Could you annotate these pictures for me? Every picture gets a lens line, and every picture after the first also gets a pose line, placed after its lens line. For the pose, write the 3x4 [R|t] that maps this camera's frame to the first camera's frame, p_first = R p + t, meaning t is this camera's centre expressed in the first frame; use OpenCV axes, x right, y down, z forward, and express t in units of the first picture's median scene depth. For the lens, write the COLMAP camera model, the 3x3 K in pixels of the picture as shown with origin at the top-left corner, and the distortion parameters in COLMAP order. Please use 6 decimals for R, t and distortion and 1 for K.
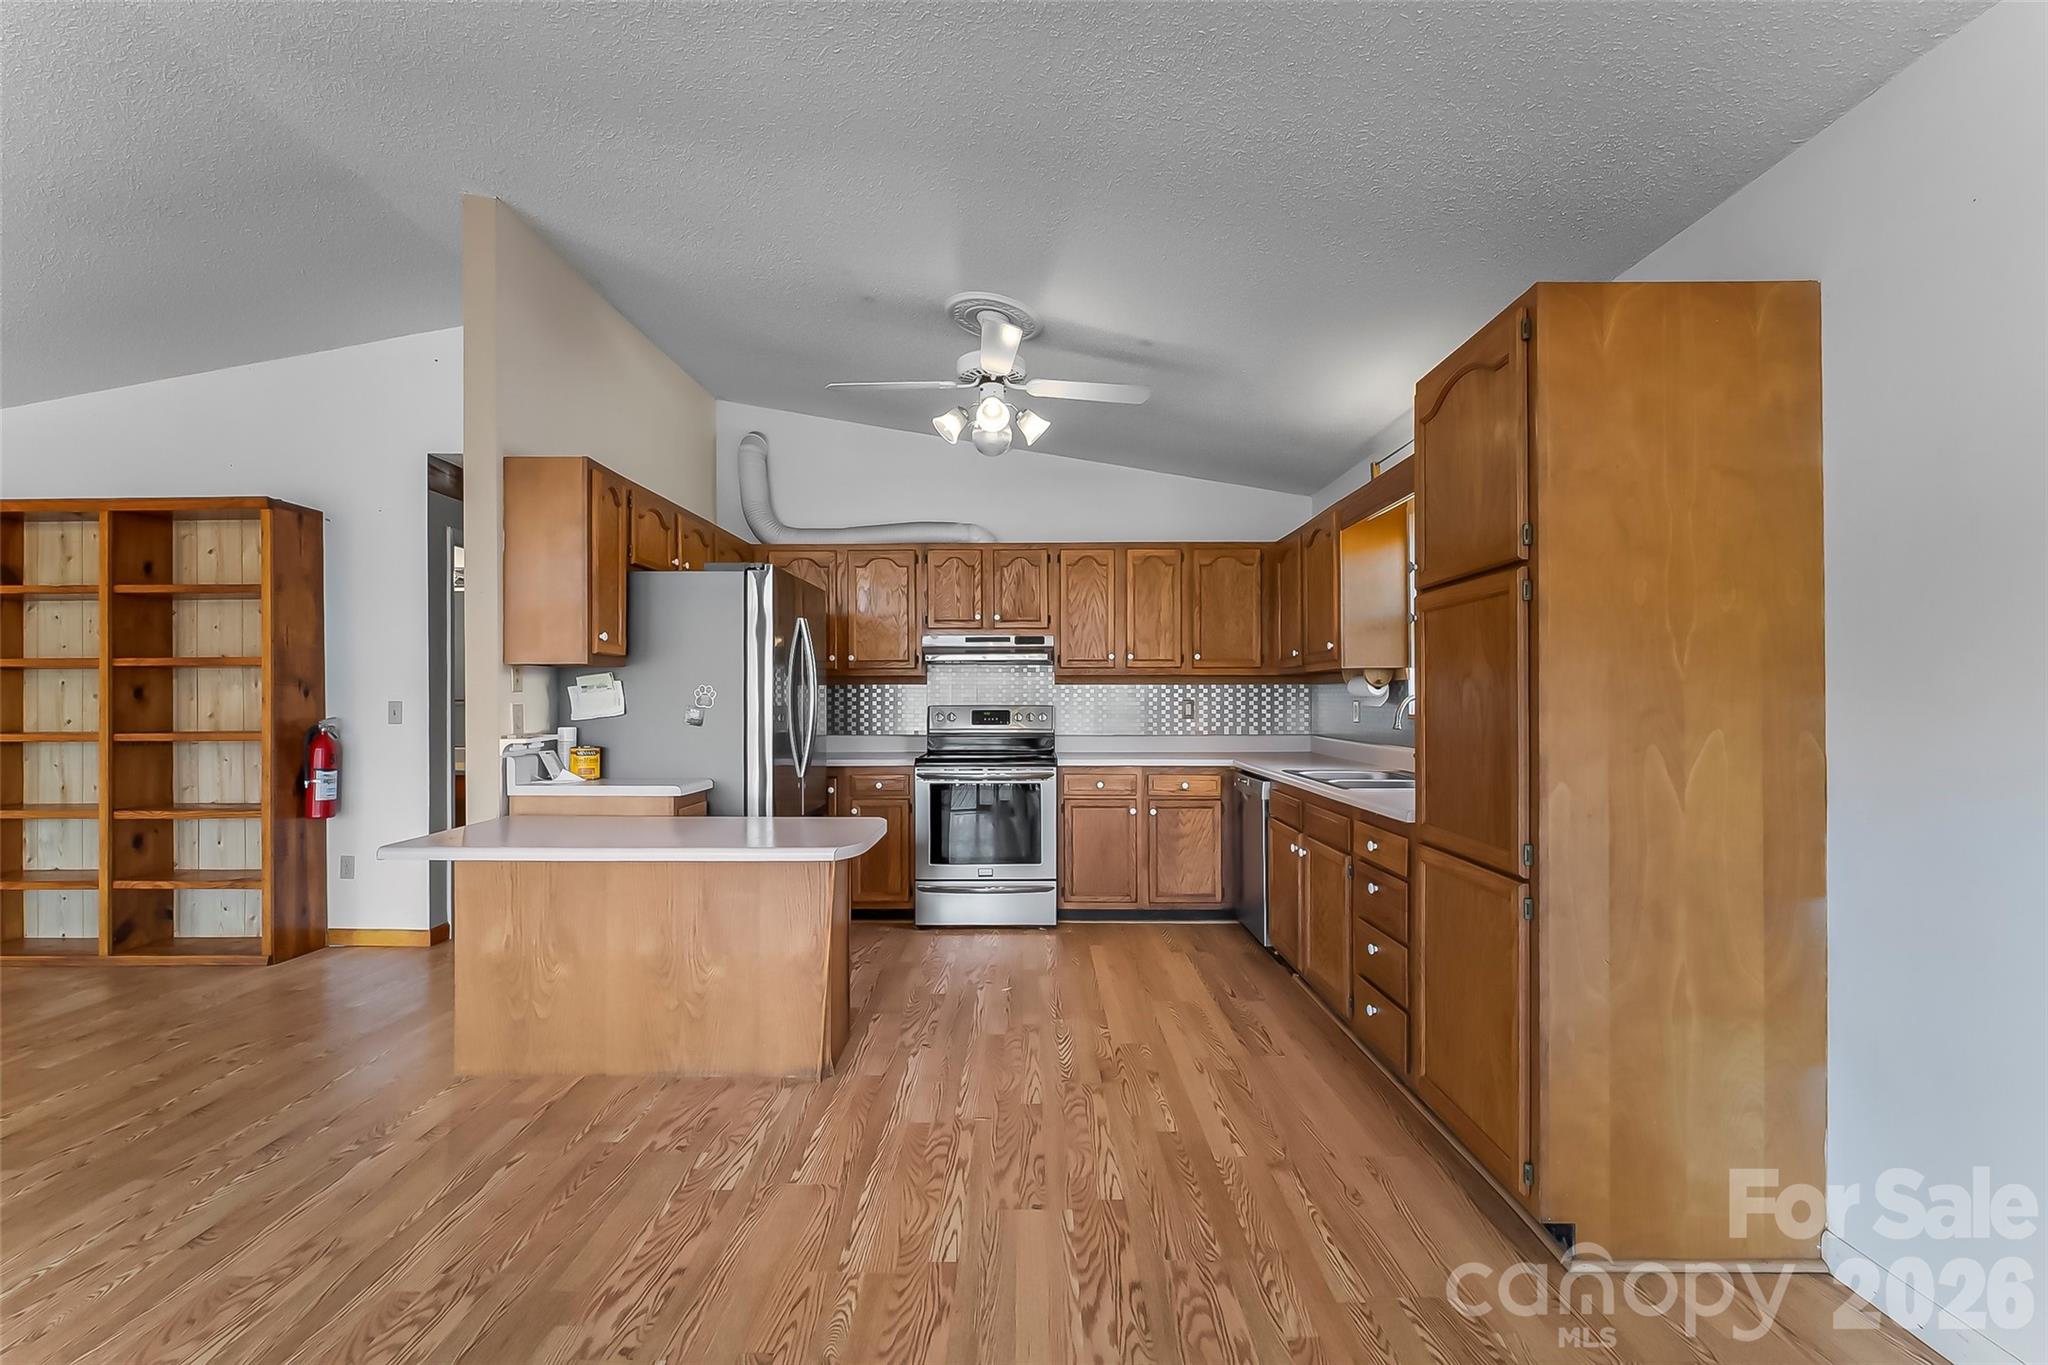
lens RADIAL K [[857.0, 0, 1015.8], [0, 857.0, 690.8], [0, 0, 1]] dist [-0.000809, 0.000022]
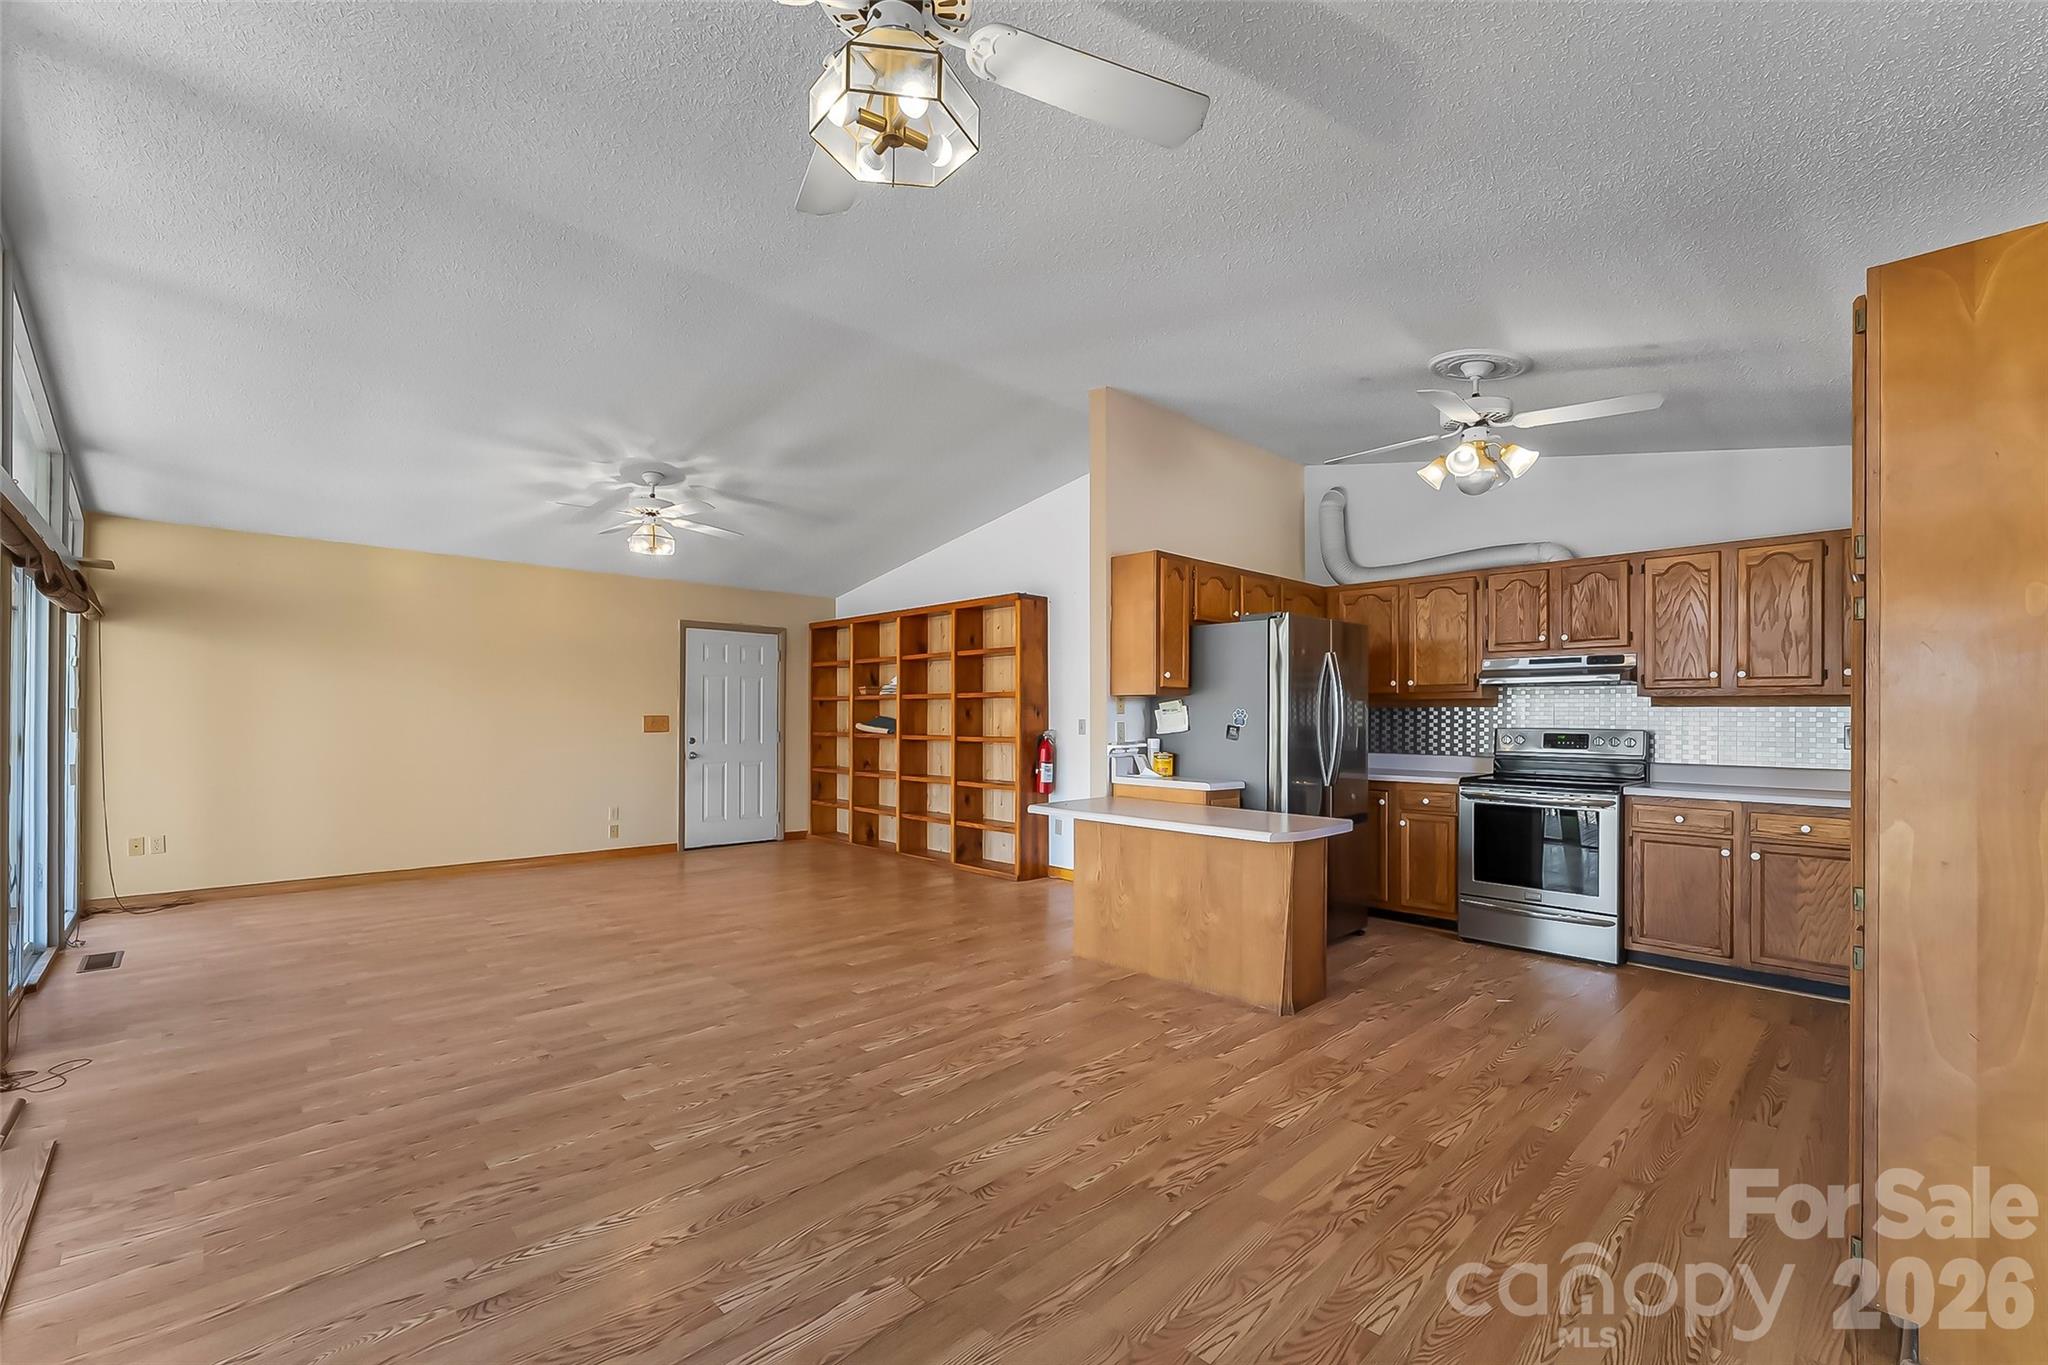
lens RADIAL K [[852.3, 0, 1048.8], [0, 852.3, 710.1], [0, 0, 1]] dist [0.000982, 0.000716]
pose [[0.718899, 0.000900, -0.695114, 0.277511], [-0.001126, 0.999999, 0.000129, -0.004178], [0.695113, 0.000690, 0.718900, -0.114327]]
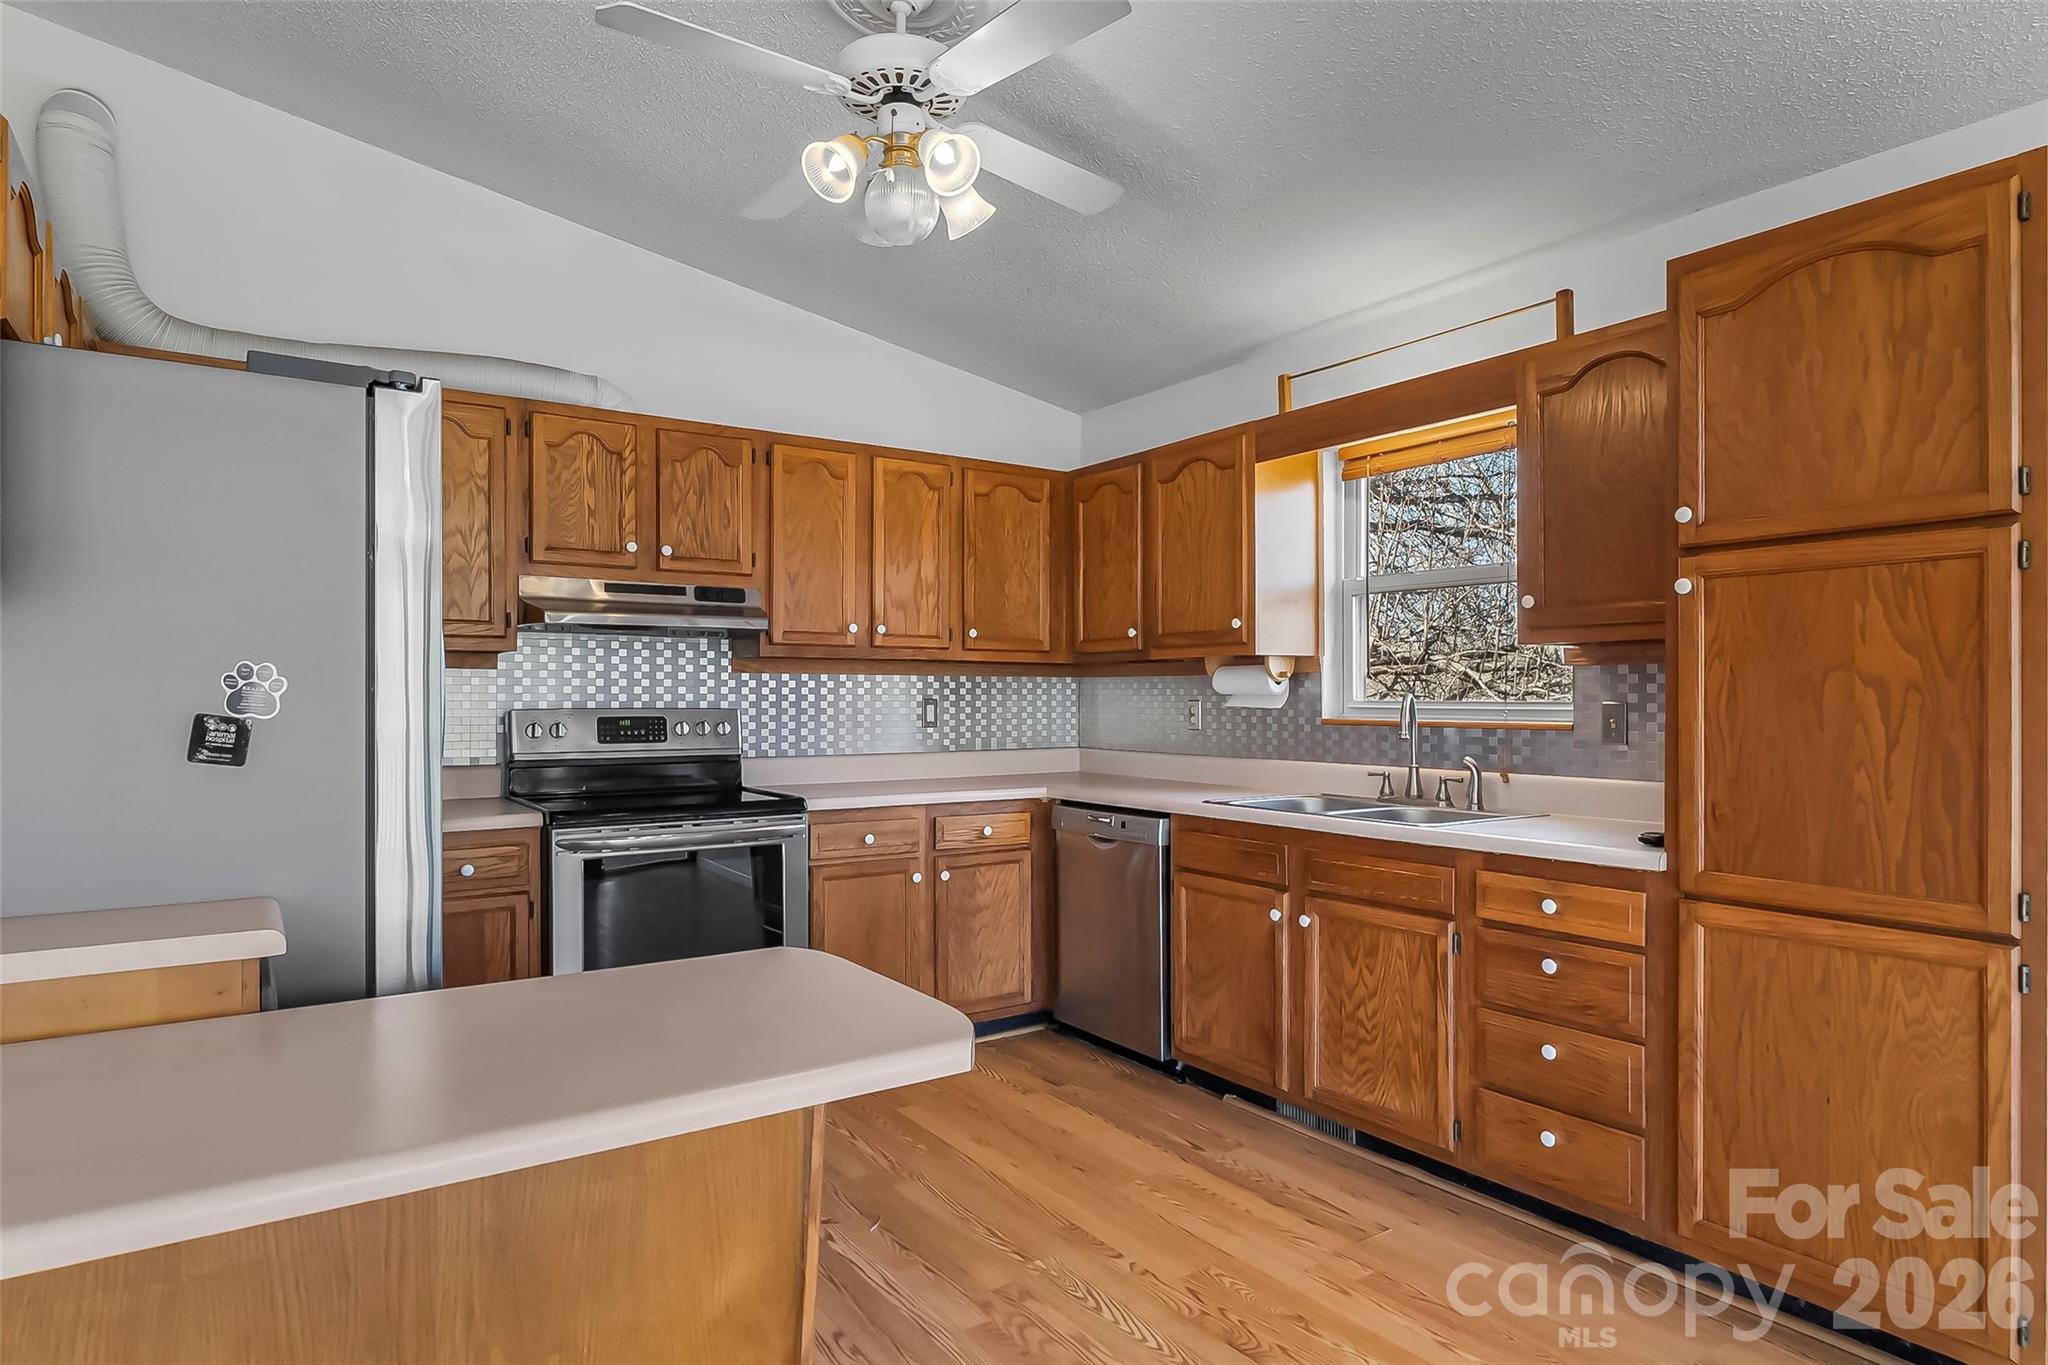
lens RADIAL K [[1150.8, 0, 1028.7], [0, 1150.8, 691.0], [0, 0, 1]] dist [0.003661, 0.001587]
pose [[0.818457, 0.004695, 0.574548, -0.315255], [-0.007256, 0.999971, 0.002164, 0.002993], [-0.574521, -0.005940, 0.818468, 0.305640]]
